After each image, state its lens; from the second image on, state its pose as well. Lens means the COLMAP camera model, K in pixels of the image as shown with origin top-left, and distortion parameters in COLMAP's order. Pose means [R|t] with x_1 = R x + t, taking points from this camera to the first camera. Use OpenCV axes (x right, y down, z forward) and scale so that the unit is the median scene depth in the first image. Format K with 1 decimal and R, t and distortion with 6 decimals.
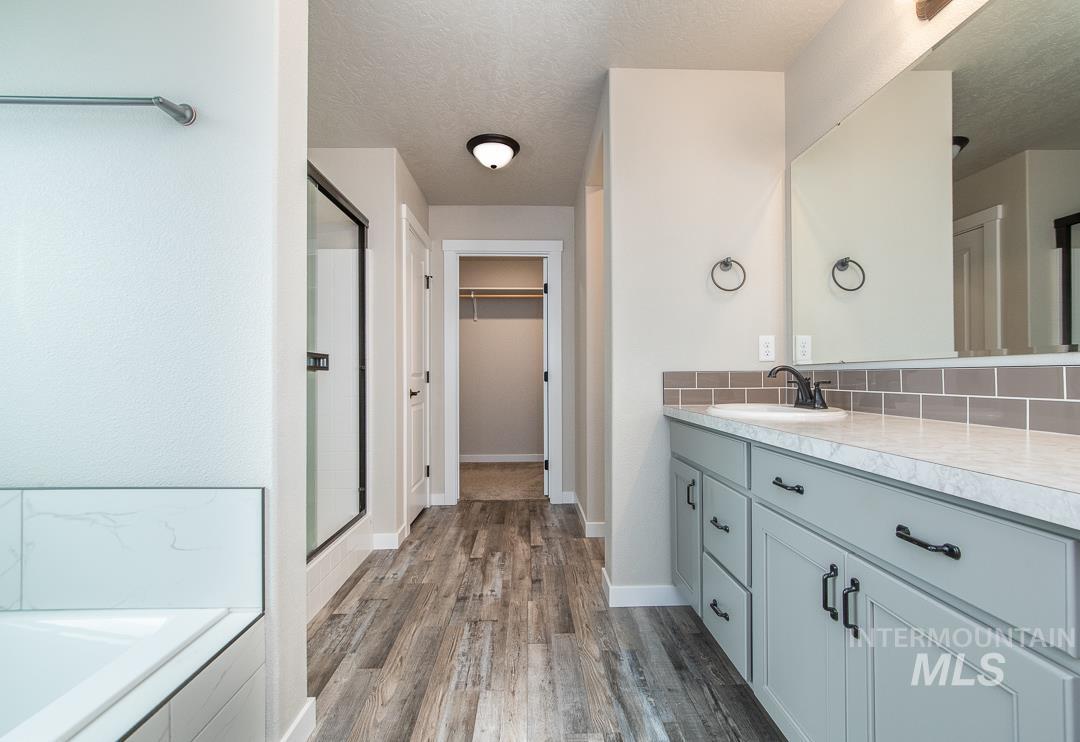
lens RADIAL K [[450.1, 0, 529.1], [0, 450.1, 374.8], [0, 0, 1]] dist [0.016271, -0.000342]
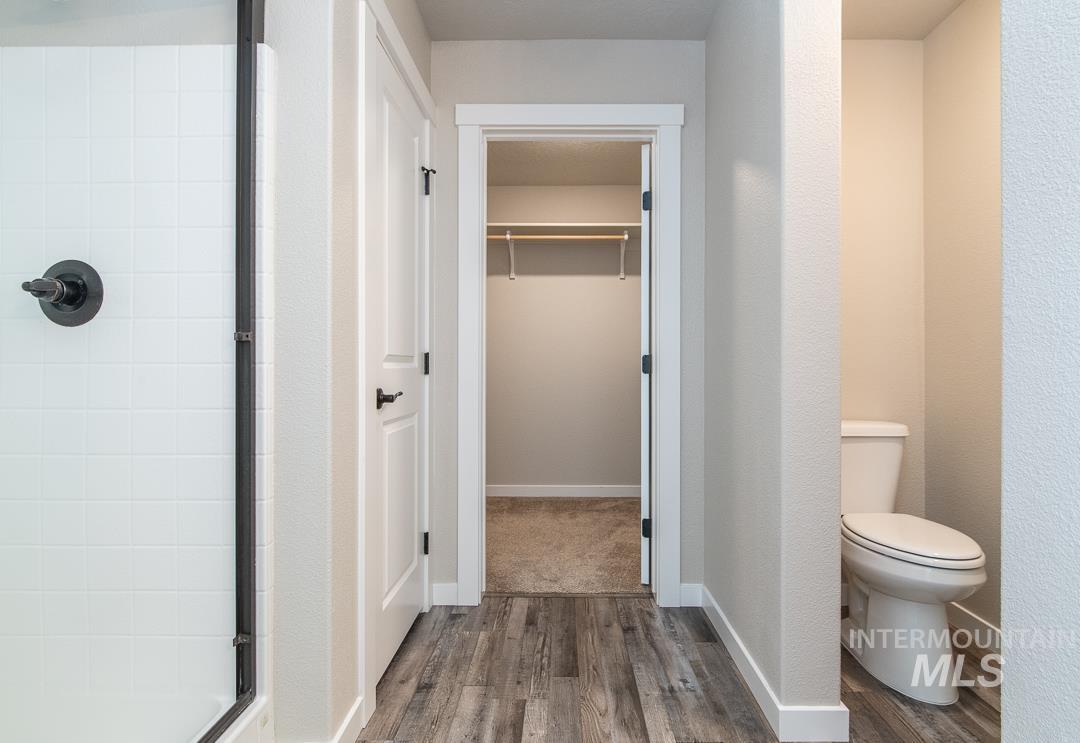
lens RADIAL K [[692.8, 0, 546.7], [0, 692.8, 369.6], [0, 0, 1]] dist [-0.001428, -0.000693]
pose [[0.997680, 0.006401, -0.067779, -0.030591], [-0.005651, 0.999921, 0.011258, 0.002327], [0.067846, -0.010849, 0.997637, 0.204277]]
